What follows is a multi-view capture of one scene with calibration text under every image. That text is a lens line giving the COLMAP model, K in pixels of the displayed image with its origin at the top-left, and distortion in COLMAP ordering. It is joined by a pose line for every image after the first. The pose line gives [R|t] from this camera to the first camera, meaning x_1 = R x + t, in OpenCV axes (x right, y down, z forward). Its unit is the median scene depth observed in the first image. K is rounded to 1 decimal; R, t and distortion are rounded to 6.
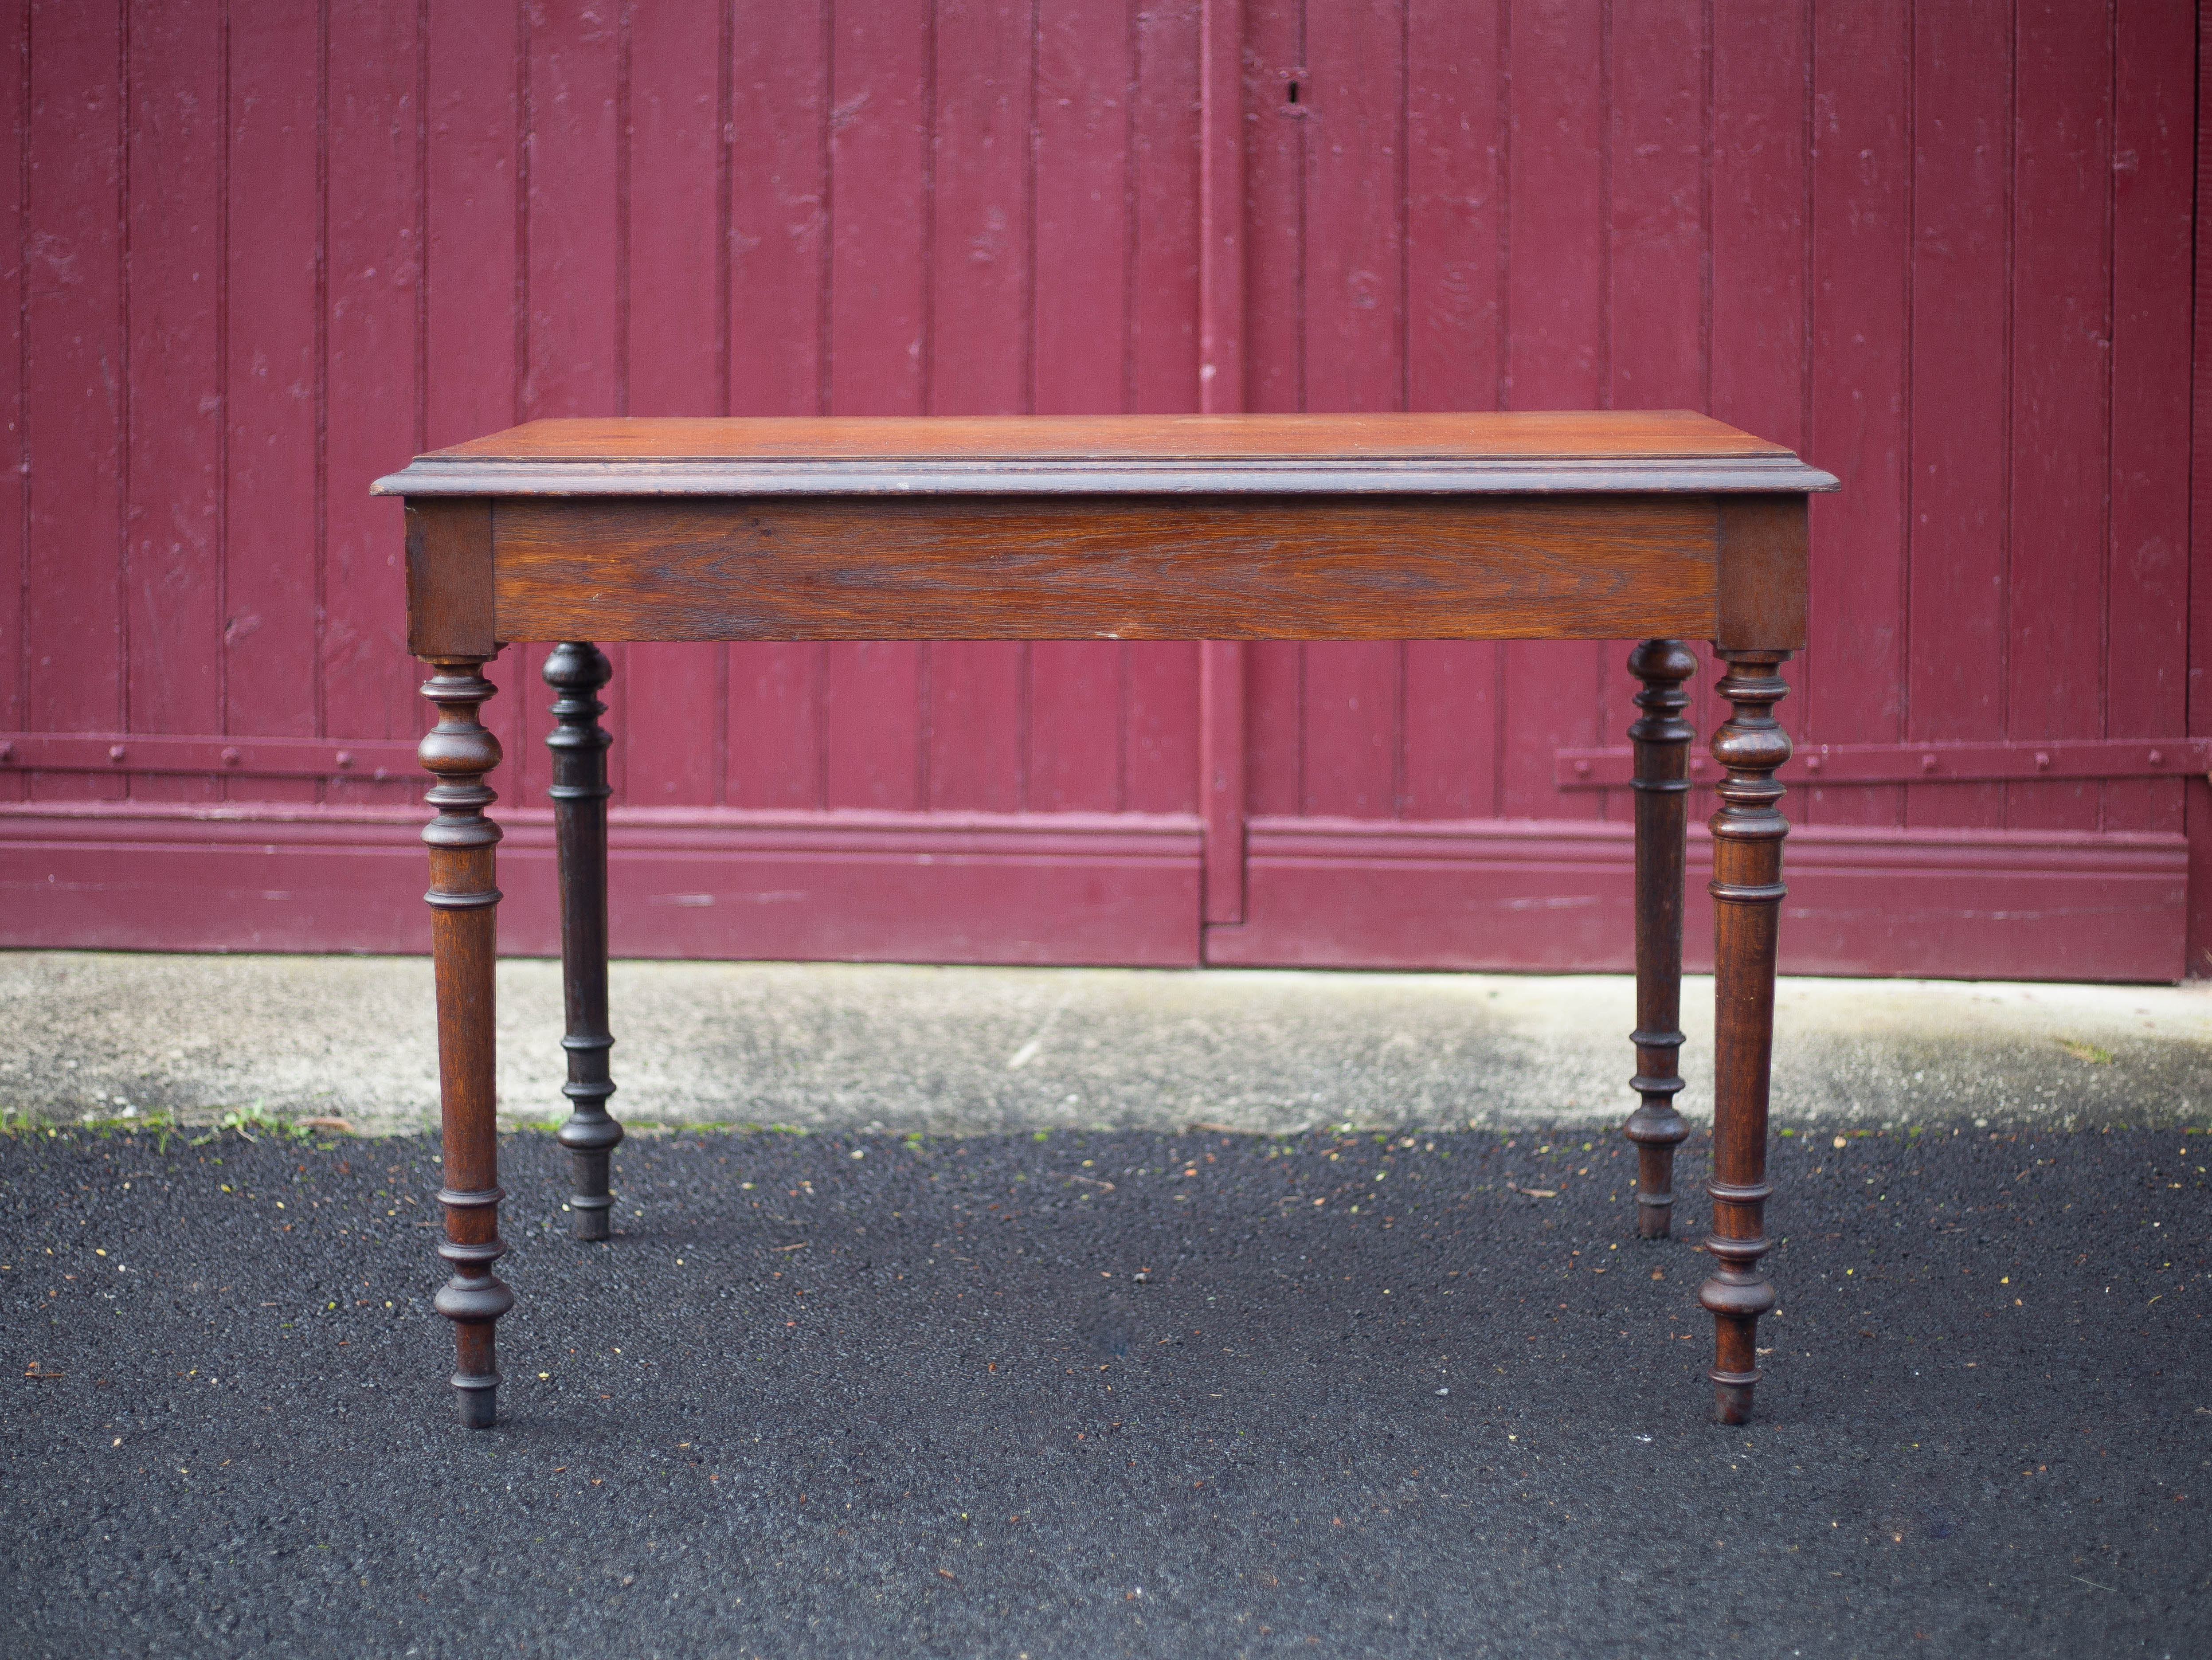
lens RADIAL K [[3734.1, 0, 1101.3], [0, 3734.1, 675.3], [0, 0, 1]] dist [-0.102320, 0.022813]
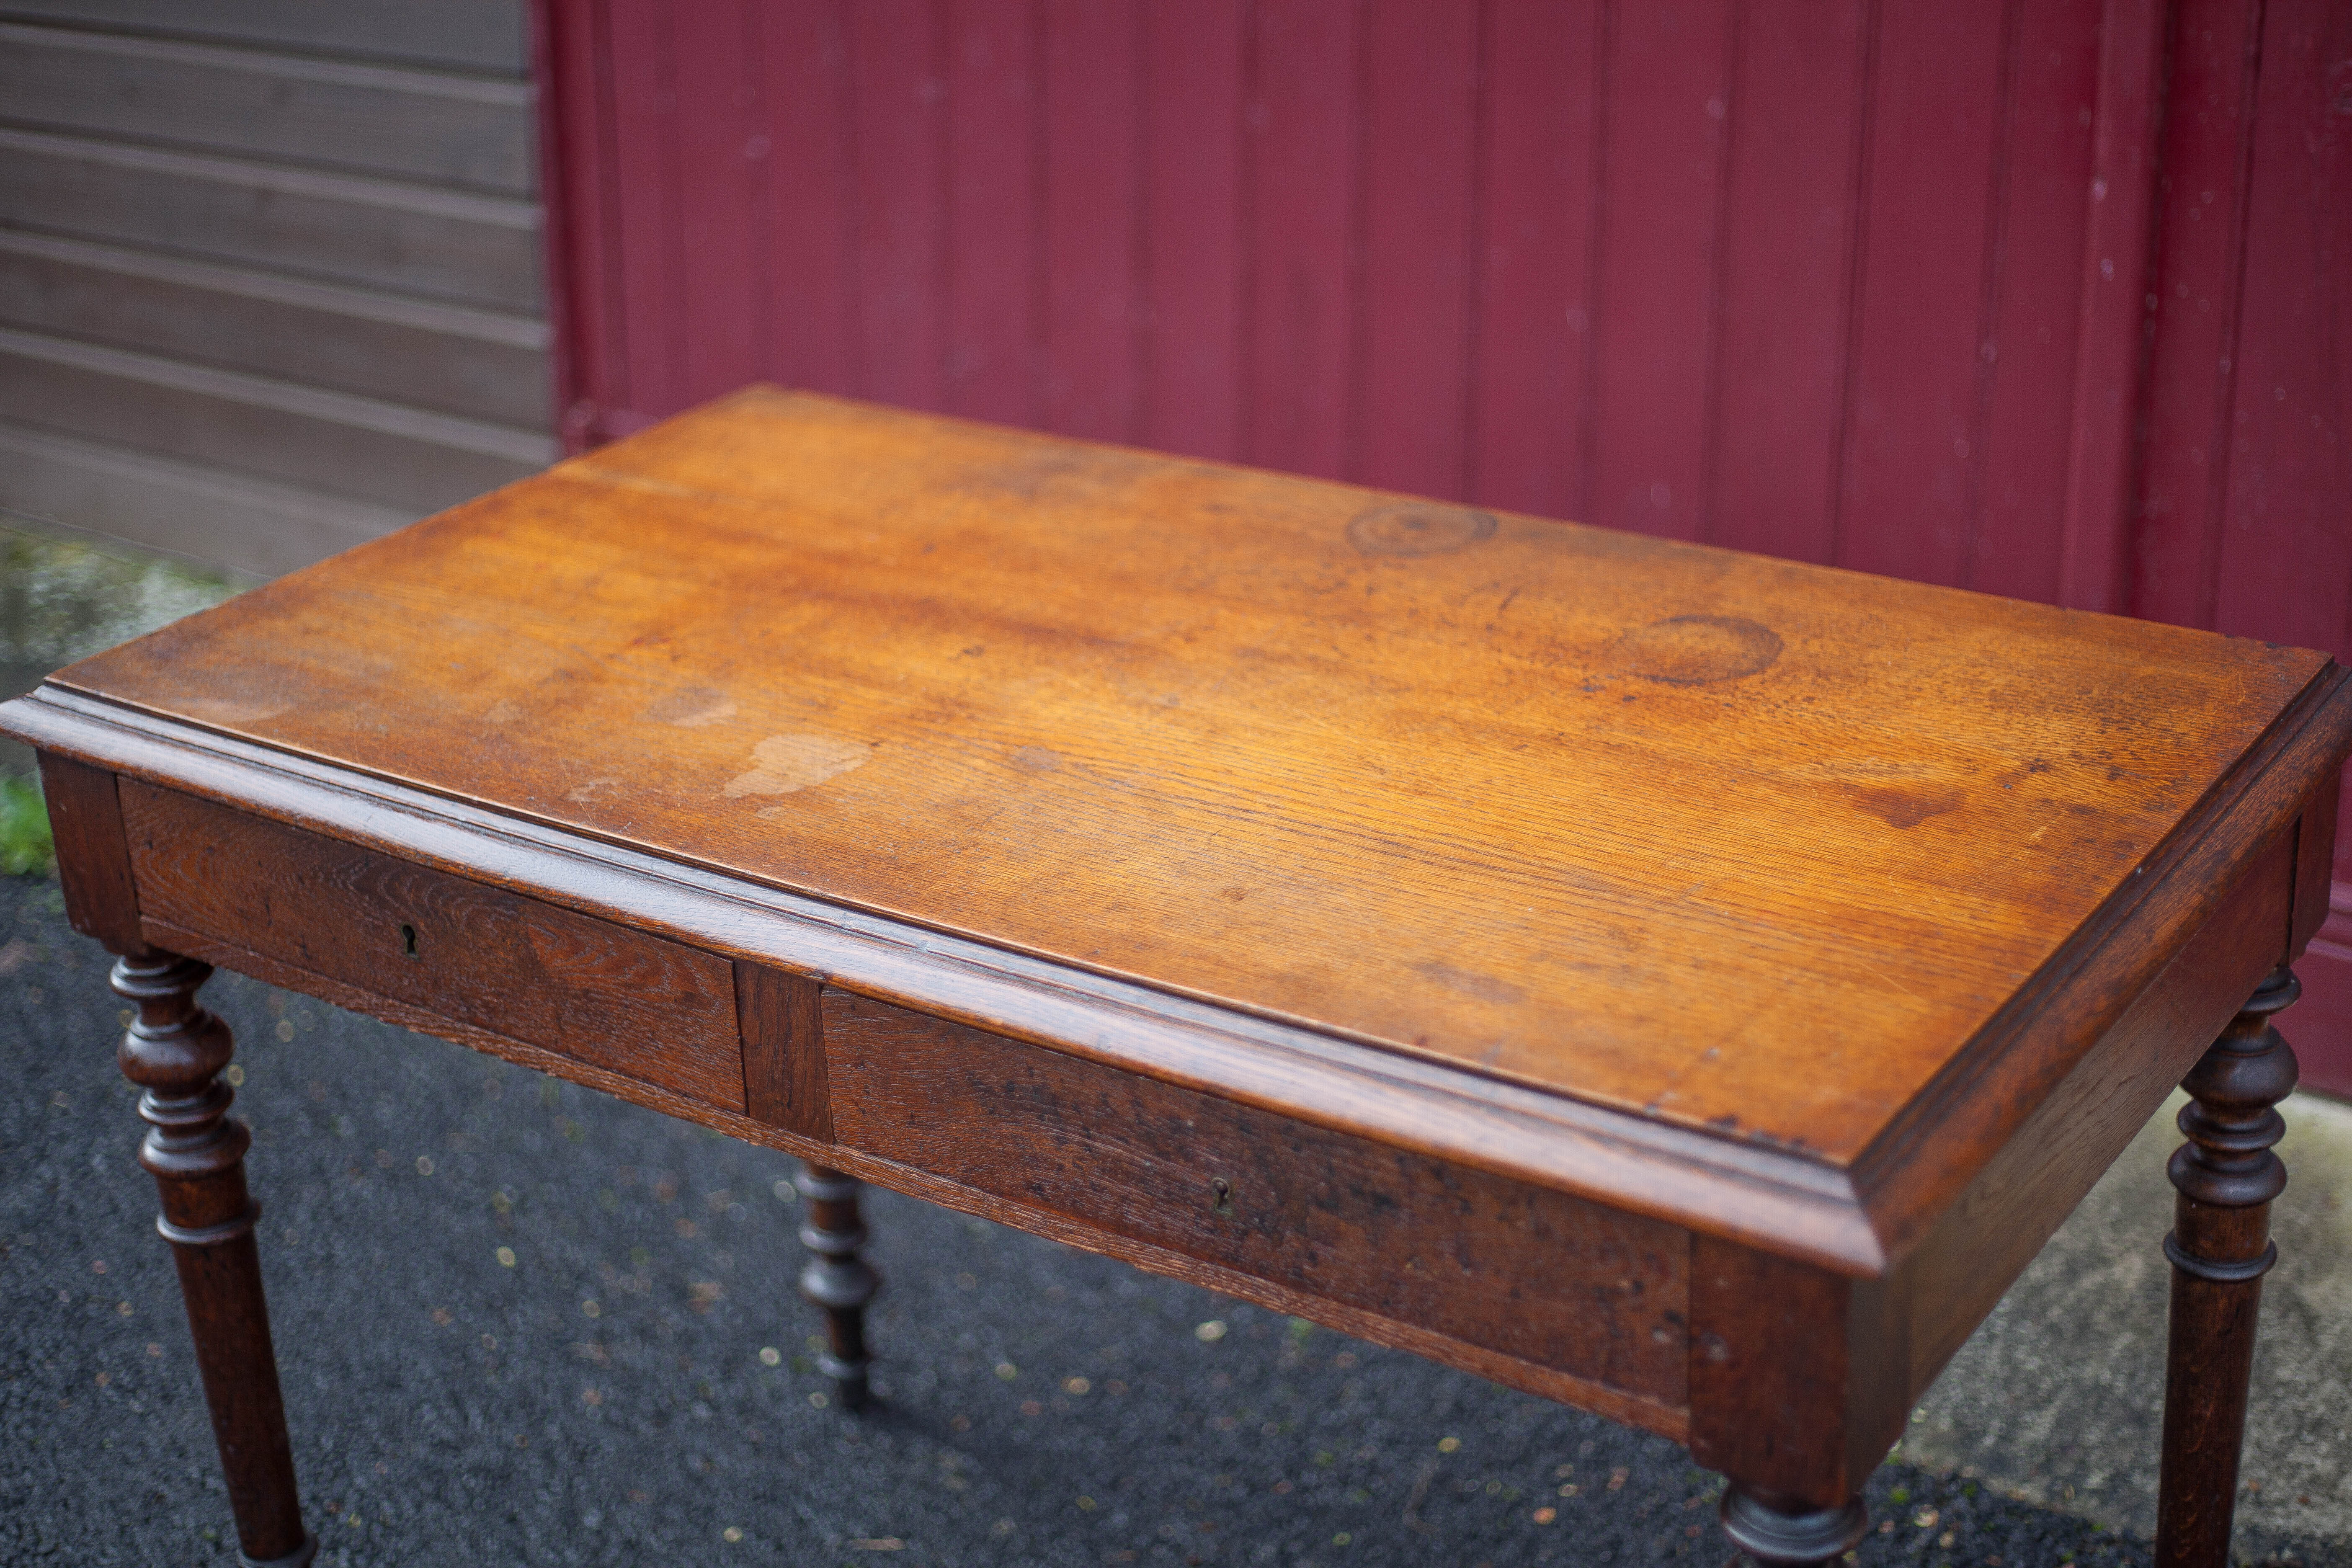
lens RADIAL K [[3479.5, 0, 1176.0], [0, 3479.5, 784.0], [0, 0, 1]] dist [-0.113749, -0.020890]
pose [[0.825181, 0.191749, -0.531327, 0.260239], [-0.032770, 0.955287, 0.293857, -0.169267], [0.563917, -0.225074, 0.794569, 0.436300]]
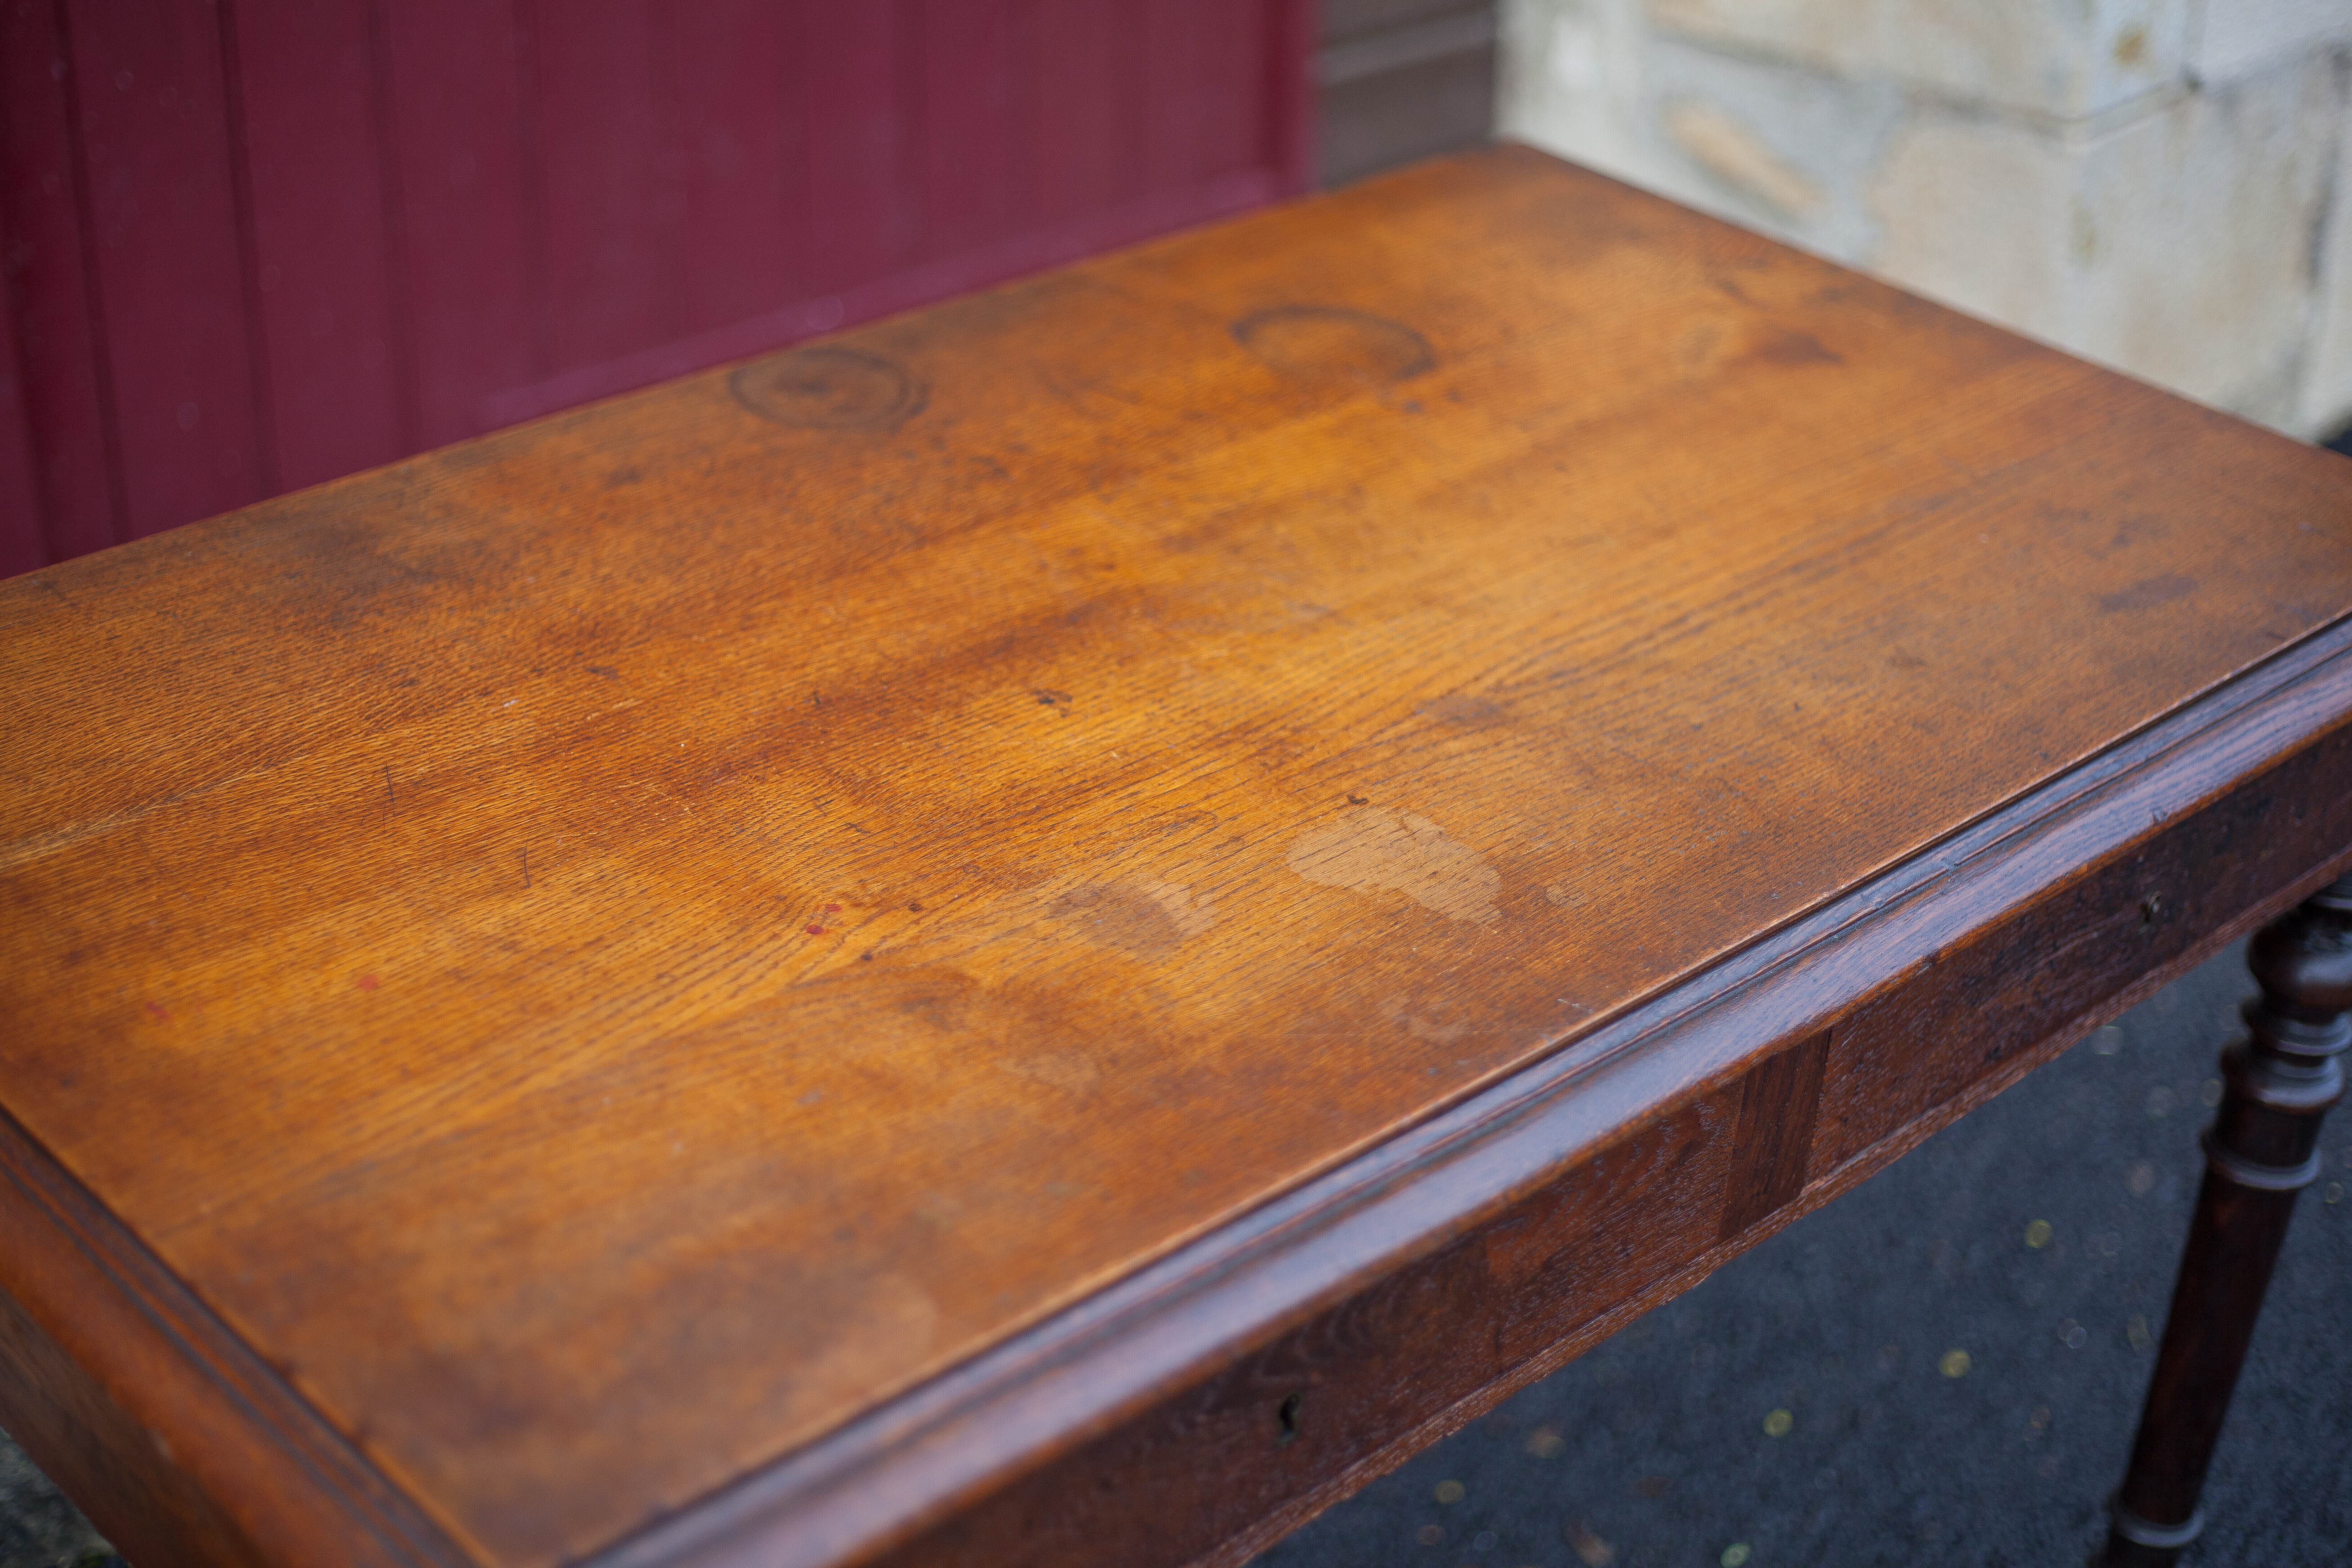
lens RADIAL K [[3547.2, 0, 1138.3], [0, 3547.2, 794.9], [0, 0, 1]] dist [-0.093487, -0.055847]
pose [[0.726268, -0.303688, 0.616691, -0.203865], [0.035918, 0.912660, 0.407138, -0.176114], [-0.686472, -0.273541, 0.673744, 0.557566]]
